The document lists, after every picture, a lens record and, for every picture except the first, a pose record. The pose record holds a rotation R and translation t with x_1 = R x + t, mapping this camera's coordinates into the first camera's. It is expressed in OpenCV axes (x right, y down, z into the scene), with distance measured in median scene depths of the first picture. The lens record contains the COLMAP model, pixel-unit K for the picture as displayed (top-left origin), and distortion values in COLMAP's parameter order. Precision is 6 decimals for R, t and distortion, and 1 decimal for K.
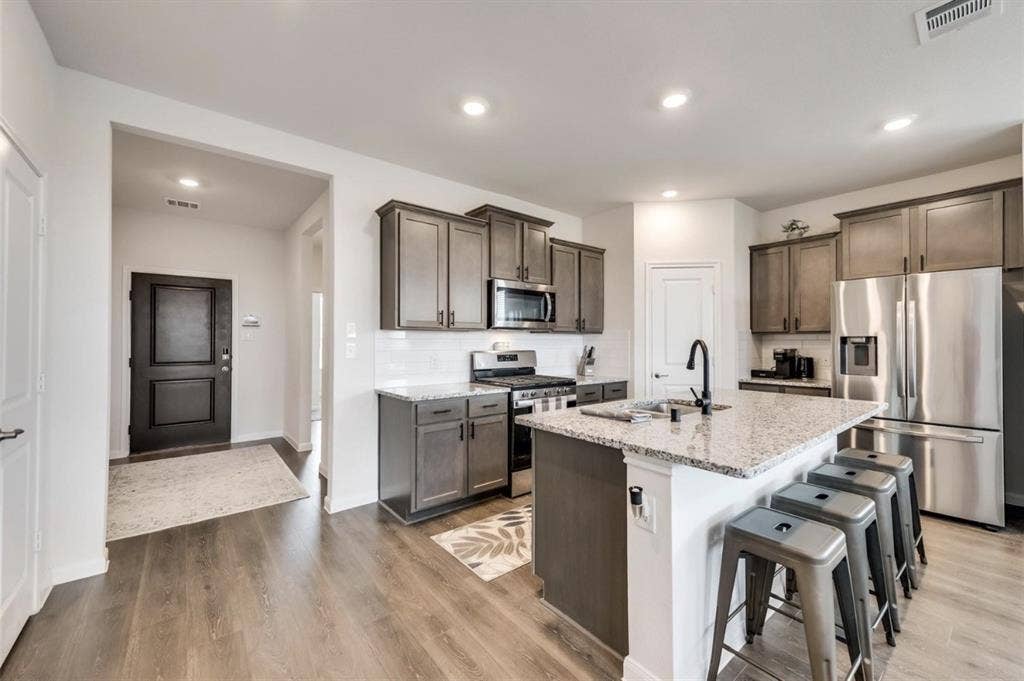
lens RADIAL K [[410.6, 0, 512.0], [0, 410.6, 340.5], [0, 0, 1]] dist [0.001561, 0.000073]
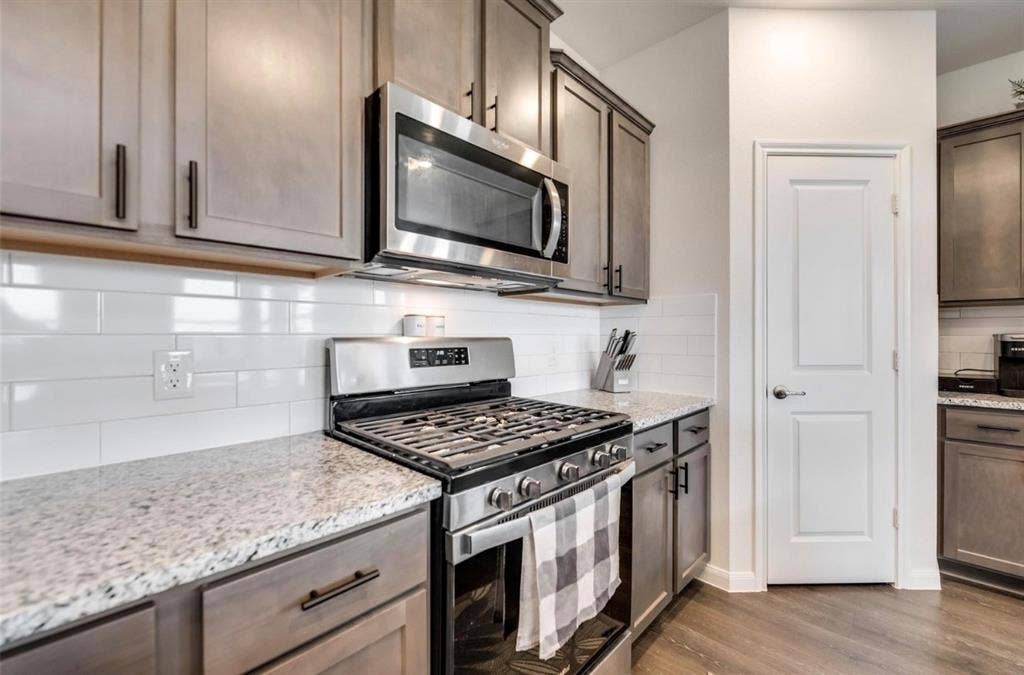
lens RADIAL K [[422.2, 0, 512.0], [0, 422.2, 337.5], [0, 0, 1]] dist [-0.000332, -0.000064]
pose [[0.992719, -0.000968, 0.120448, 0.007155], [-0.000455, 0.999930, 0.011786, 0.019708], [-0.120451, -0.011755, 0.992650, 0.601859]]
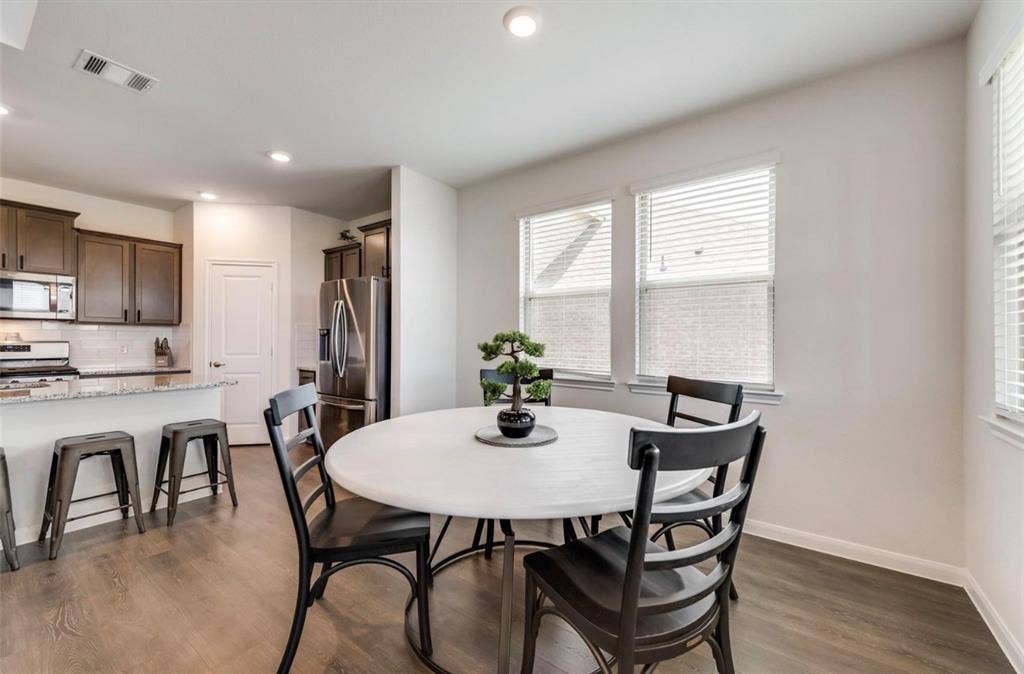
lens RADIAL K [[405.3, 0, 525.2], [0, 405.3, 339.0], [0, 0, 1]] dist [0.001365, 0.000088]
pose [[0.961516, 0.001884, 0.274744, 0.874793], [-0.002624, 0.999994, 0.002325, 0.013870], [-0.274738, -0.002957, 0.961515, -0.249363]]
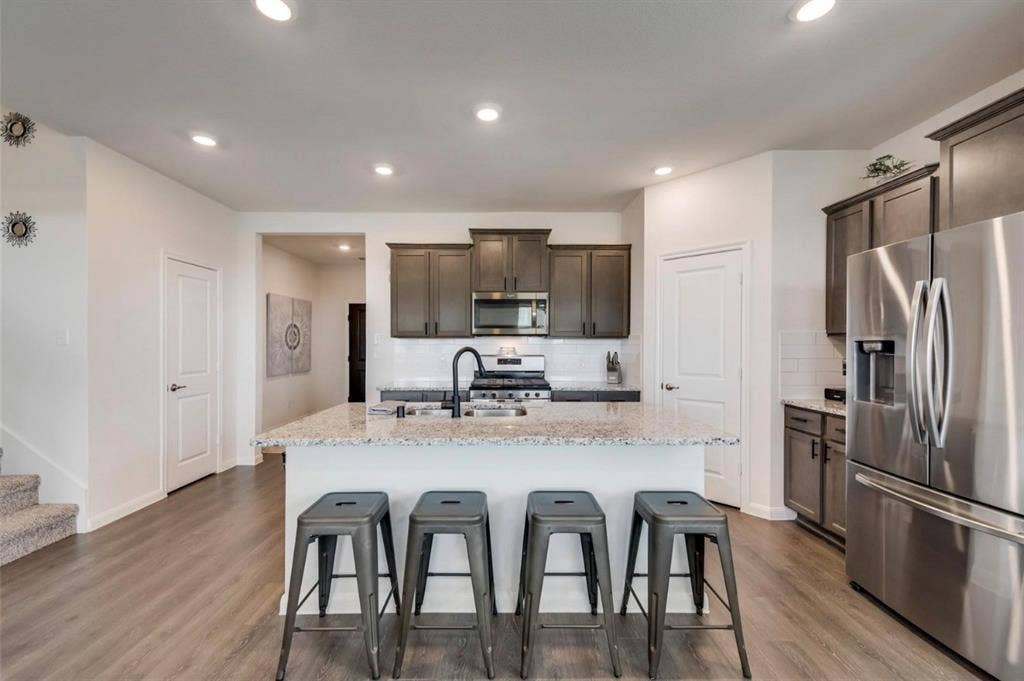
lens RADIAL K [[400.9, 0, 504.1], [0, 400.9, 347.2], [0, 0, 1]] dist [0.000483, 0.000035]
pose [[0.781428, 0.002678, -0.623990, 0.629376], [0.002681, 0.999967, 0.007650, -0.004193], [0.623990, -0.007651, 0.781395, 0.153990]]
